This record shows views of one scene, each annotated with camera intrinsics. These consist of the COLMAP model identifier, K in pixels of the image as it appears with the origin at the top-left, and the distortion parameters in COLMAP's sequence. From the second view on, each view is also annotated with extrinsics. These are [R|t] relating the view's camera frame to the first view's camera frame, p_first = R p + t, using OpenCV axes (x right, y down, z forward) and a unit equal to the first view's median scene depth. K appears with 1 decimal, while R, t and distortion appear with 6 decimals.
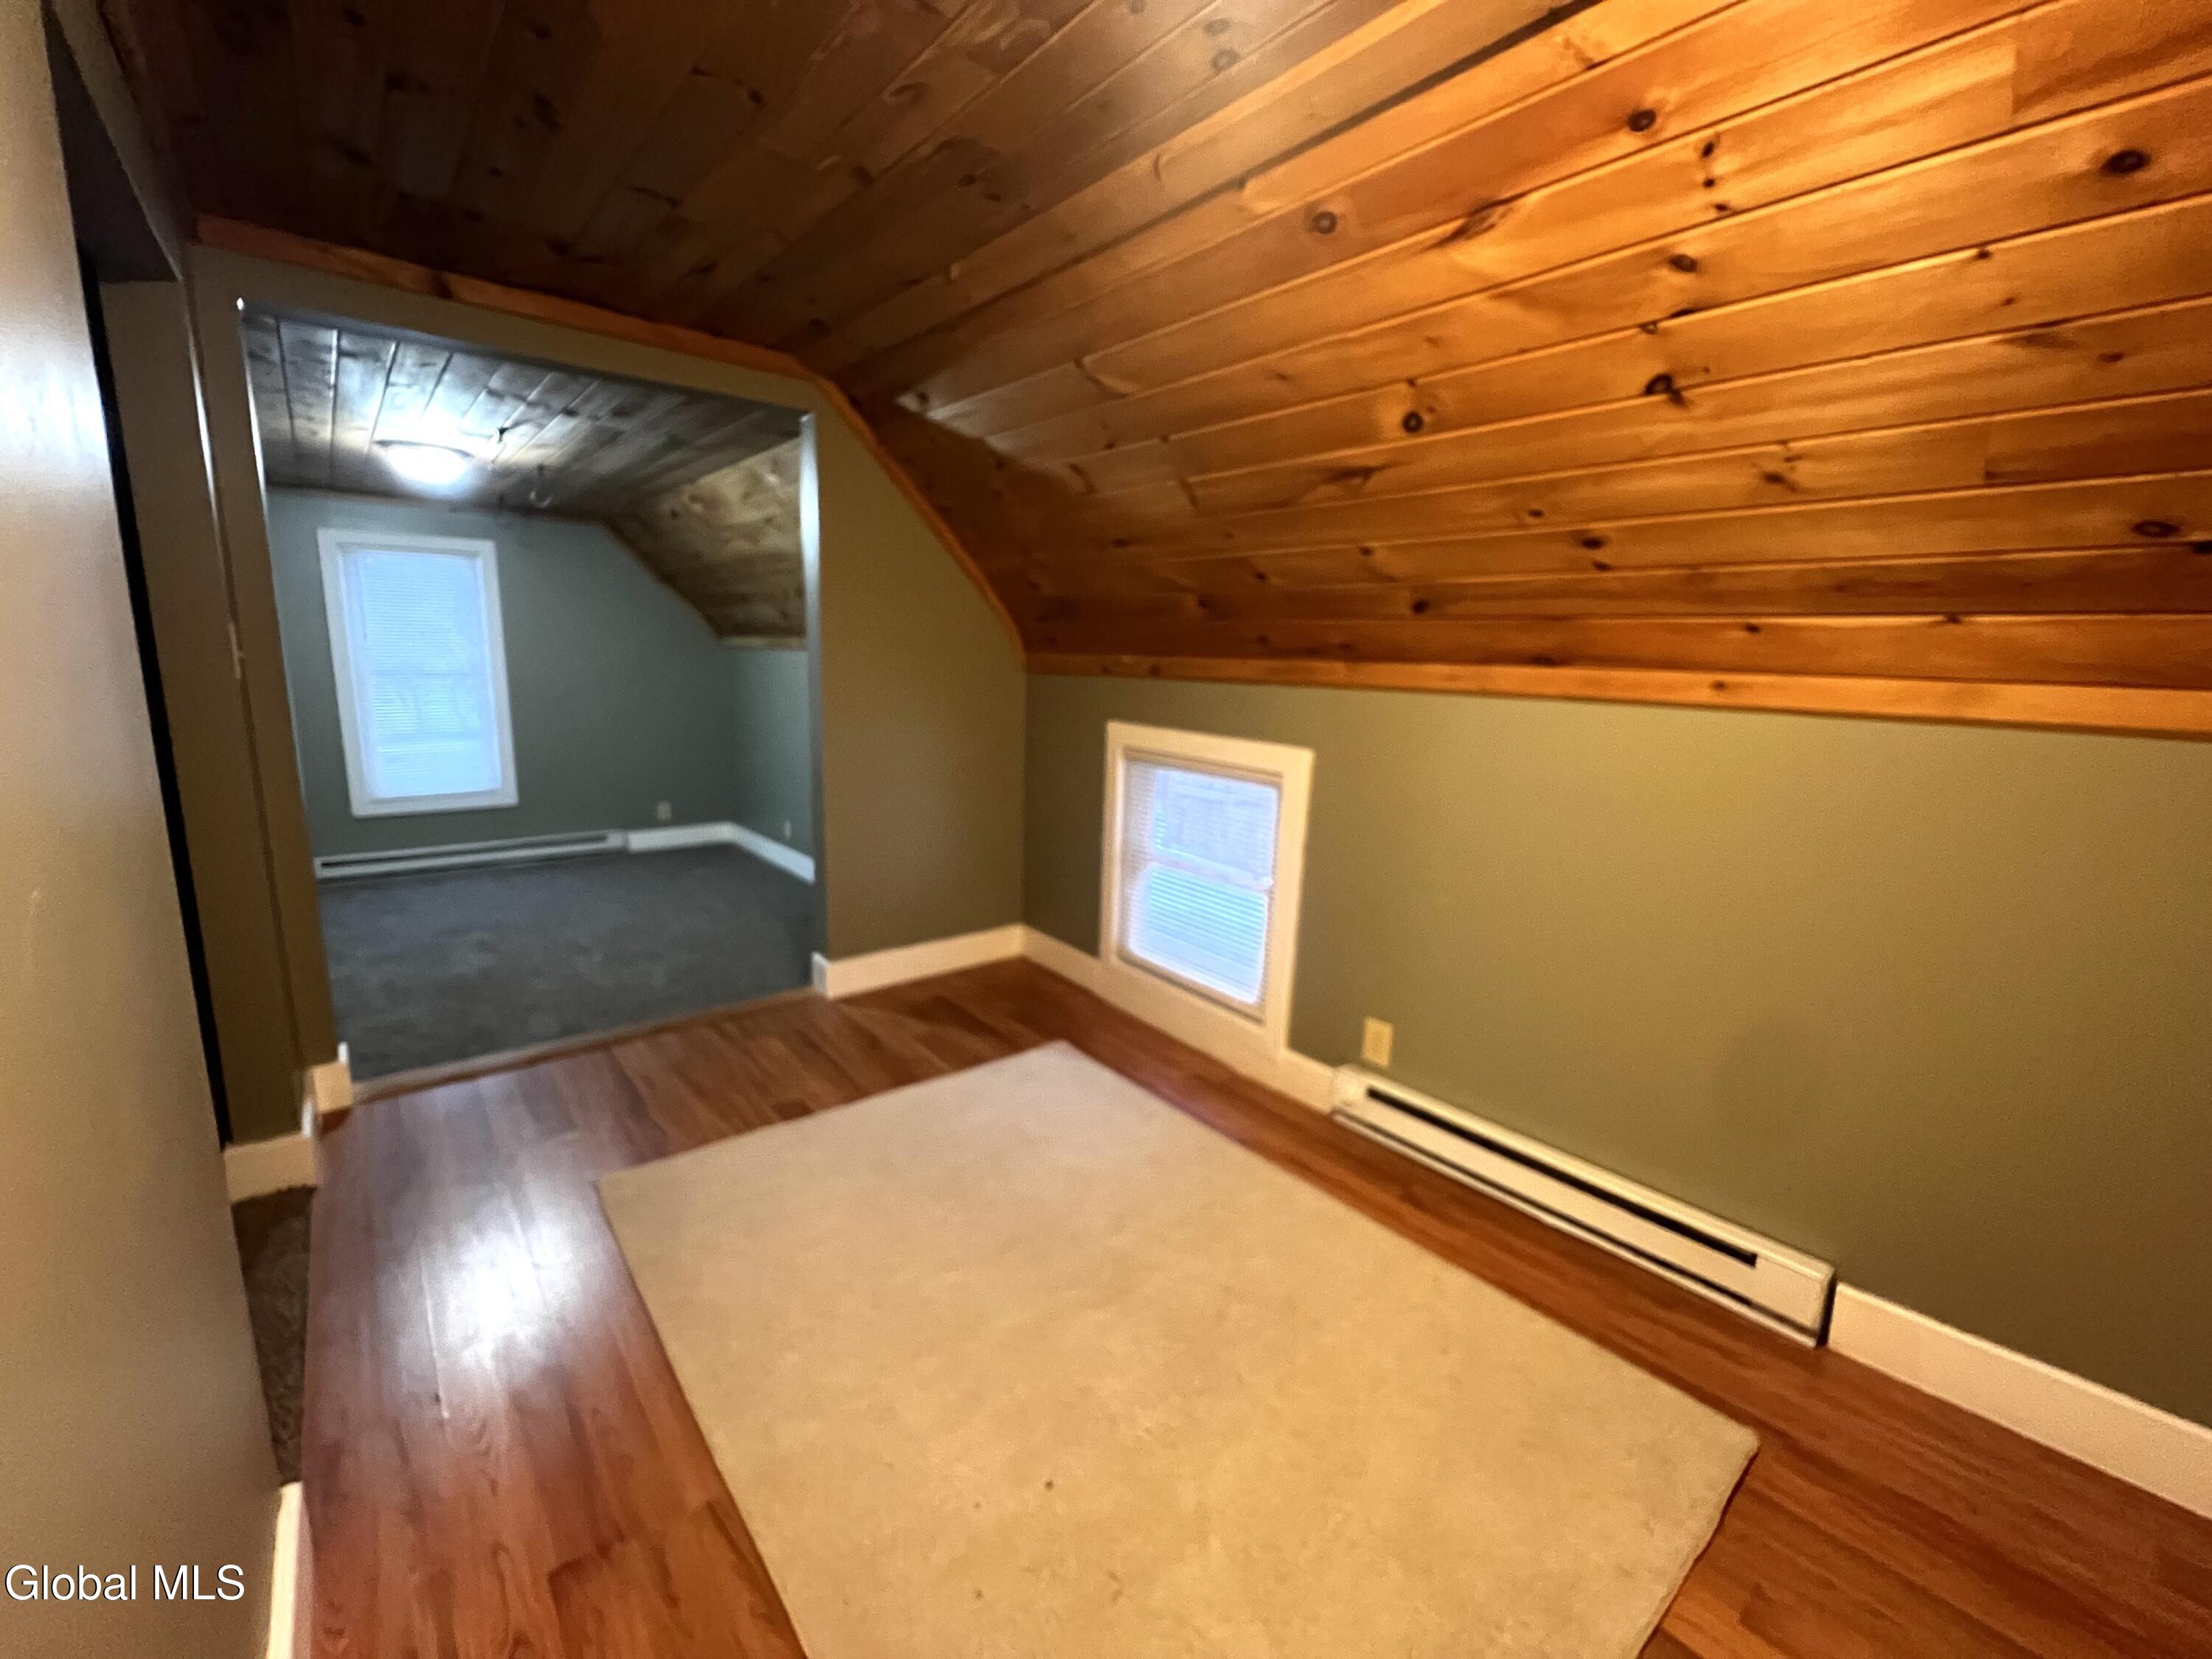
lens RADIAL K [[912.8, 0, 1099.1], [0, 912.8, 828.5], [0, 0, 1]] dist [-0.000077, -0.000401]
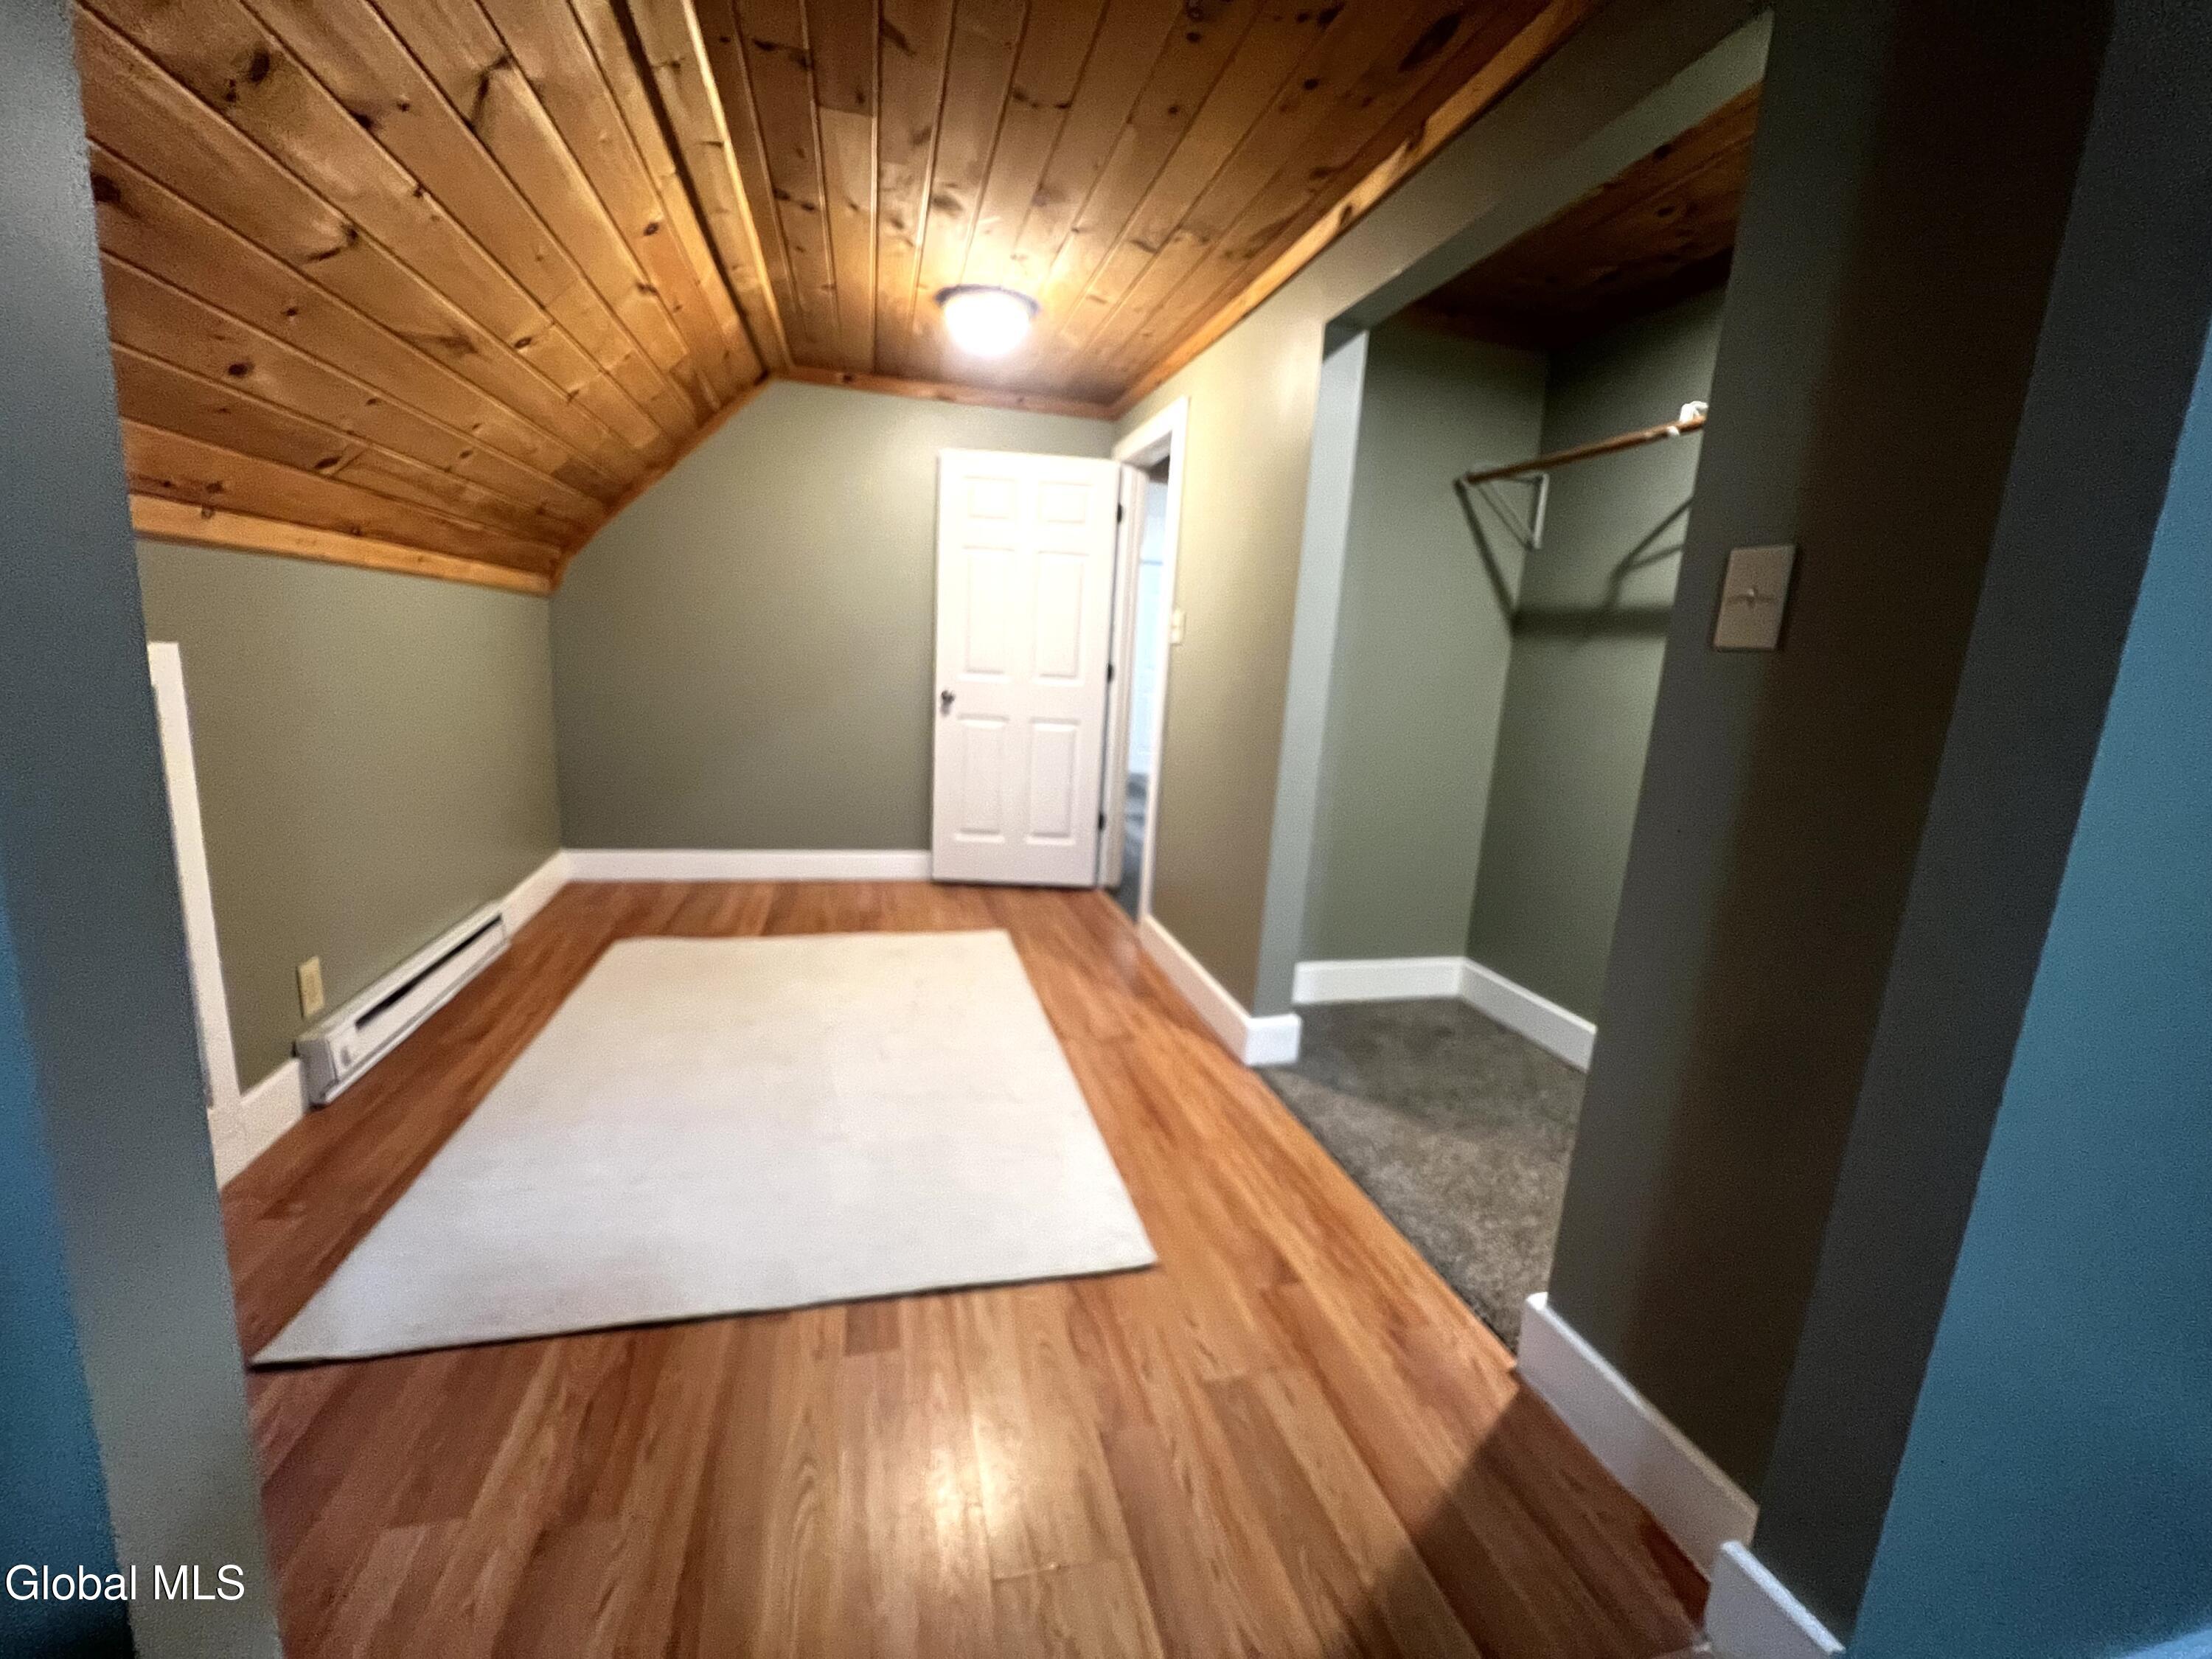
lens RADIAL K [[907.4, 0, 1097.3], [0, 907.4, 830.1], [0, 0, 1]] dist [-0.000920, 0.000919]
pose [[-0.897672, -0.167411, 0.407626, -0.518802], [-0.007932, 0.931014, 0.364897, -0.162884], [-0.440594, 0.324324, -0.837073, 1.056213]]
